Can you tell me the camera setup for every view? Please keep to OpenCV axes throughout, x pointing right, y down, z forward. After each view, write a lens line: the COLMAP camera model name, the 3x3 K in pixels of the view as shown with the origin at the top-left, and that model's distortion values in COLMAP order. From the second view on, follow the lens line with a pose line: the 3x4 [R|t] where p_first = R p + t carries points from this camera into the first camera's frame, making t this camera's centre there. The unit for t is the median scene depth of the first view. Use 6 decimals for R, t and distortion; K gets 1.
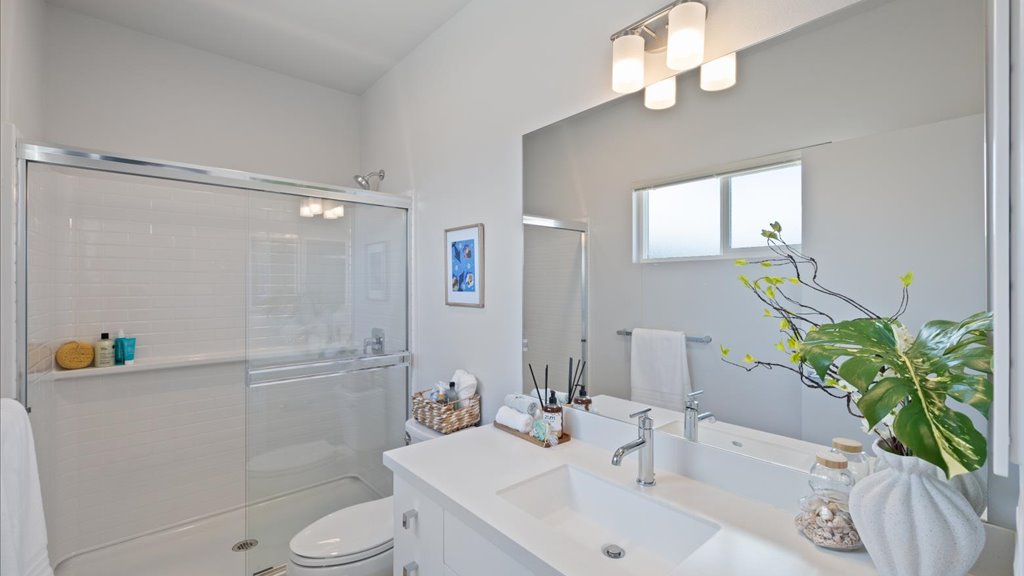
lens RADIAL K [[428.5, 0, 518.4], [0, 428.5, 285.6], [0, 0, 1]] dist [-0.000314, 0.000178]
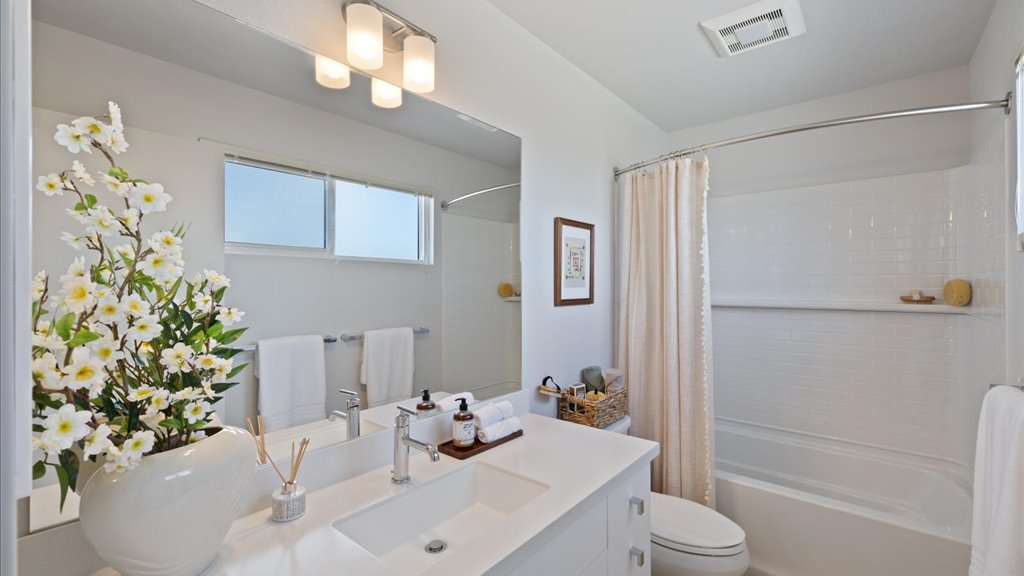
lens RADIAL K [[421.6, 0, 508.4], [0, 421.6, 289.4], [0, 0, 1]] dist [0.000866, 0.000067]
pose [[-0.128391, -0.004056, 0.991715, -0.725984], [0.001062, 0.999991, 0.004227, 0.008761], [-0.991723, 0.001596, -0.128385, 0.898657]]
